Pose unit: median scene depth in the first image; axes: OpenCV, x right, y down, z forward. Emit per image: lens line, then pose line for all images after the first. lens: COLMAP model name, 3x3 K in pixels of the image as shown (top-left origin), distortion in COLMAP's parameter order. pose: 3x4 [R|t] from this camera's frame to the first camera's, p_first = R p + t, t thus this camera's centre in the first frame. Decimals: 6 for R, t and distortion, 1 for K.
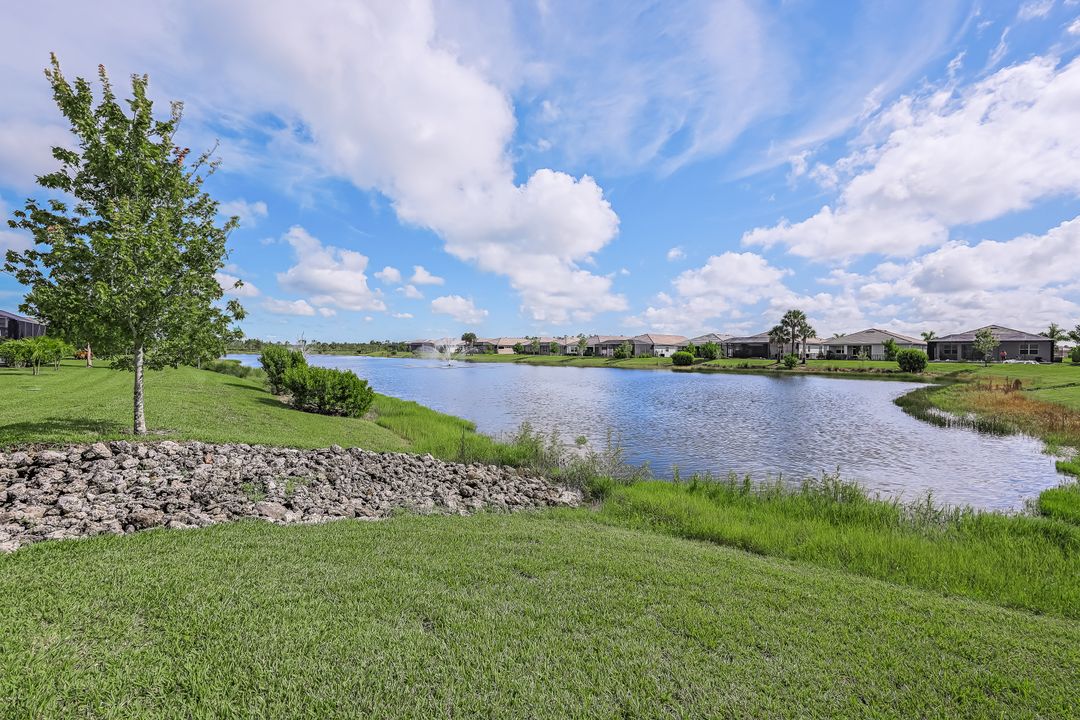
lens RADIAL K [[437.6, 0, 537.3], [0, 437.6, 355.4], [0, 0, 1]] dist [0.008231, -0.000149]
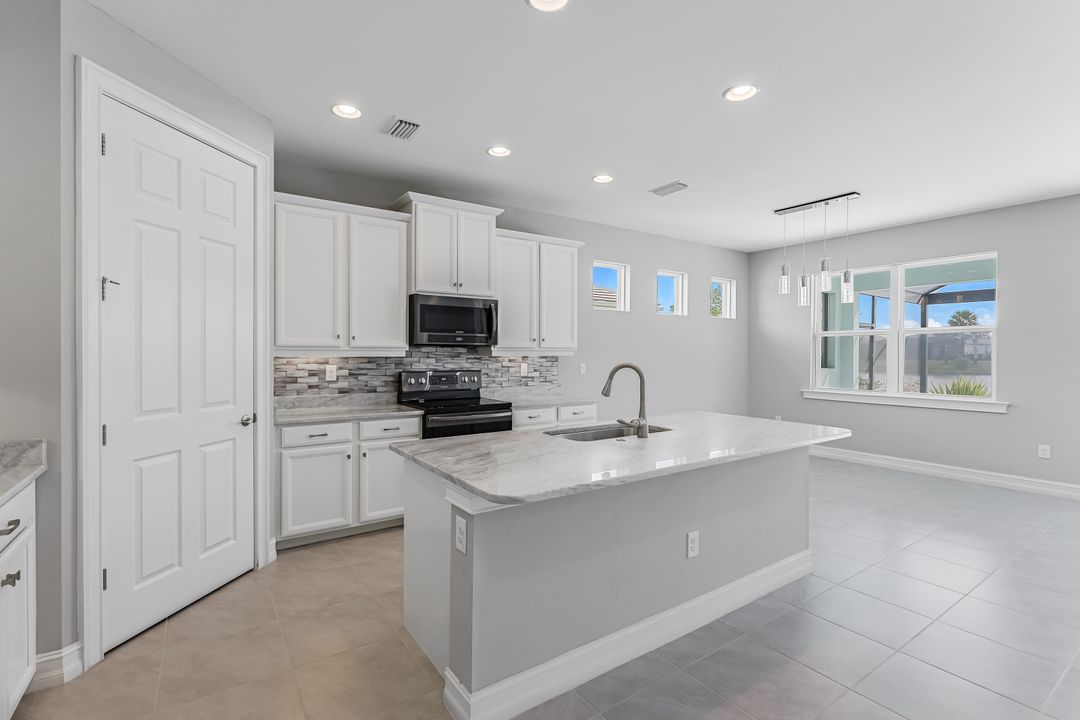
lens RADIAL K [[489.6, 0, 533.3], [0, 489.6, 356.8], [0, 0, 1]] dist [0.000913, 0.000095]
pose [[0.991242, -0.005285, -0.131950, -0.233248], [0.005168, 0.999986, -0.001223, -0.001623], [0.131955, 0.000531, 0.991256, -0.227218]]
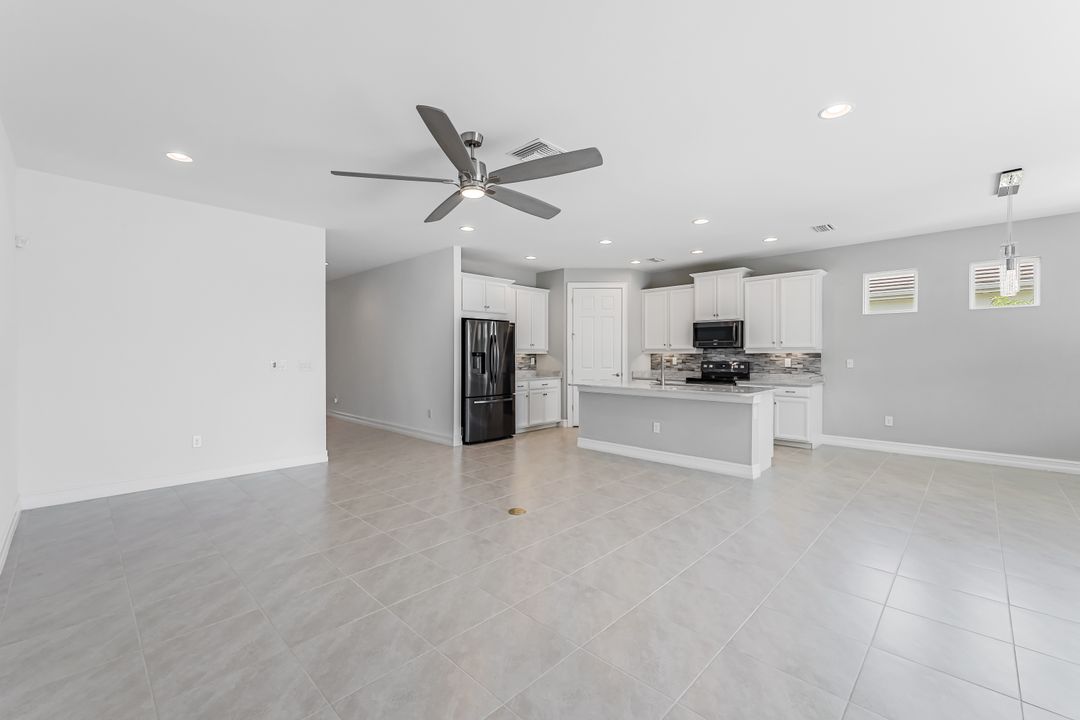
lens RADIAL K [[444.3, 0, 535.9], [0, 444.3, 359.8], [0, 0, 1]] dist [0.001555, -0.000099]
pose [[0.071025, 0.003502, -0.997468, -0.142784], [-0.007888, 0.999965, 0.002949, -0.000179], [0.997443, 0.007658, 0.071050, -0.216753]]
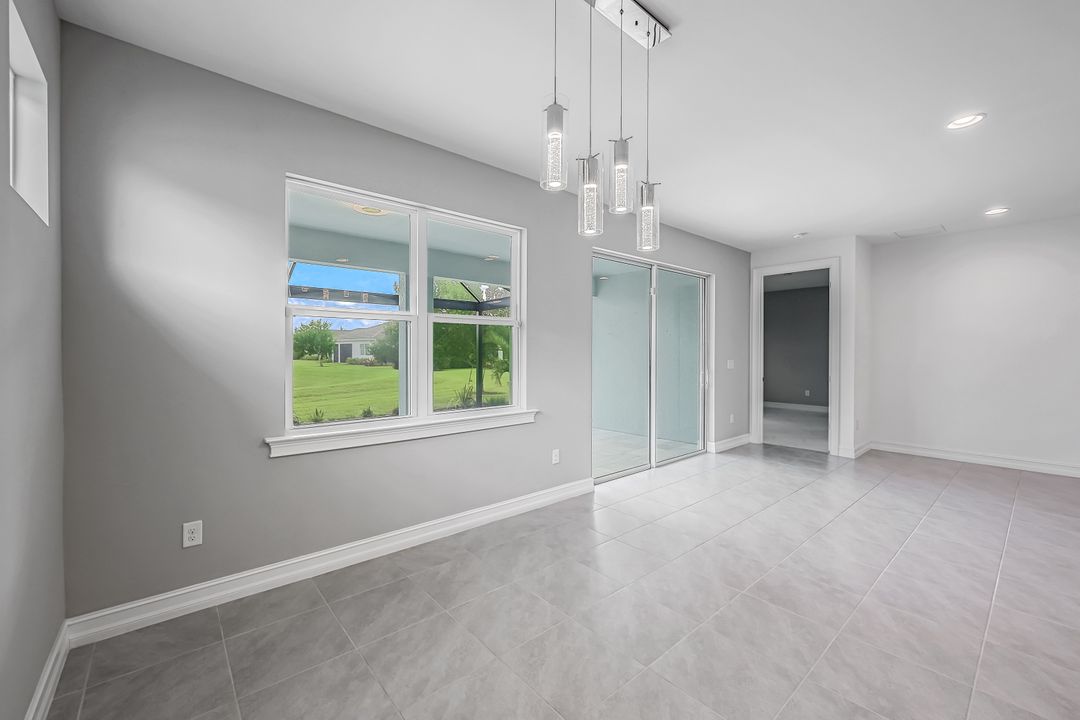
lens RADIAL K [[444.3, 0, 535.9], [0, 444.3, 359.8], [0, 0, 1]] dist [0.001555, -0.000099]
pose [[0.013956, -0.025513, 0.999577, -0.229877], [0.007834, 0.999647, 0.025406, -0.002449], [-0.999872, 0.007476, 0.014151, -0.142562]]
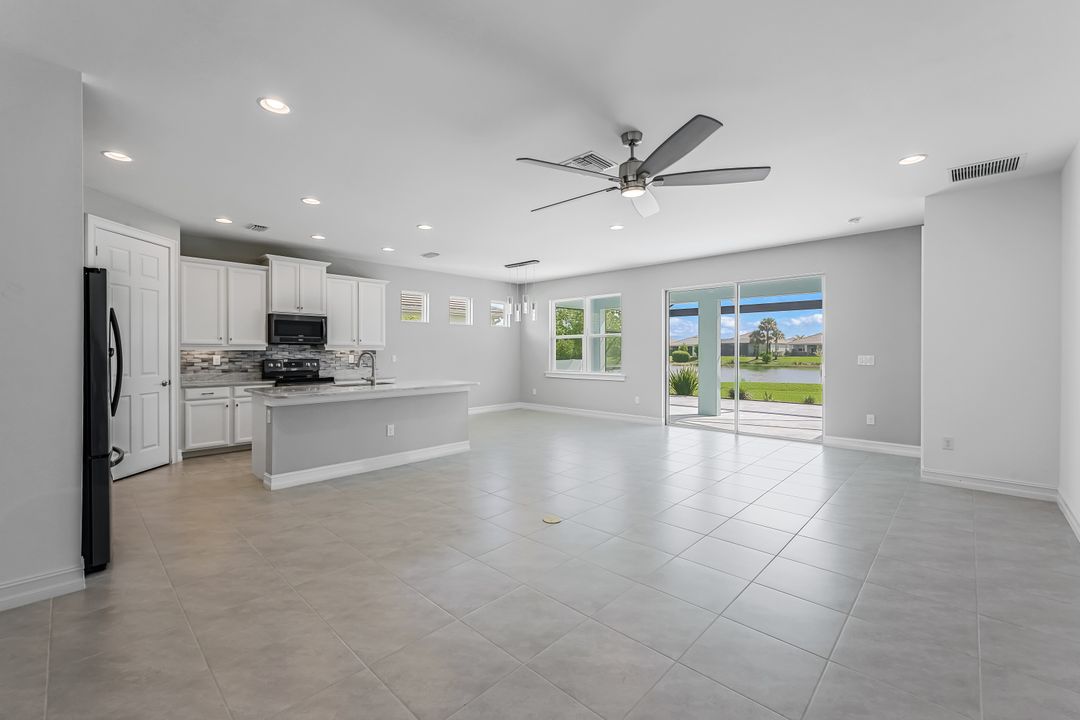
lens RADIAL K [[450.7, 0, 528.1], [0, 450.7, 354.4], [0, 0, 1]] dist [-0.003441, -0.000256]
pose [[0.997667, -0.008849, 0.067694, -0.207059], [0.008994, 0.999958, -0.001831, -0.000214], [-0.067675, 0.002435, 0.997704, -0.269298]]
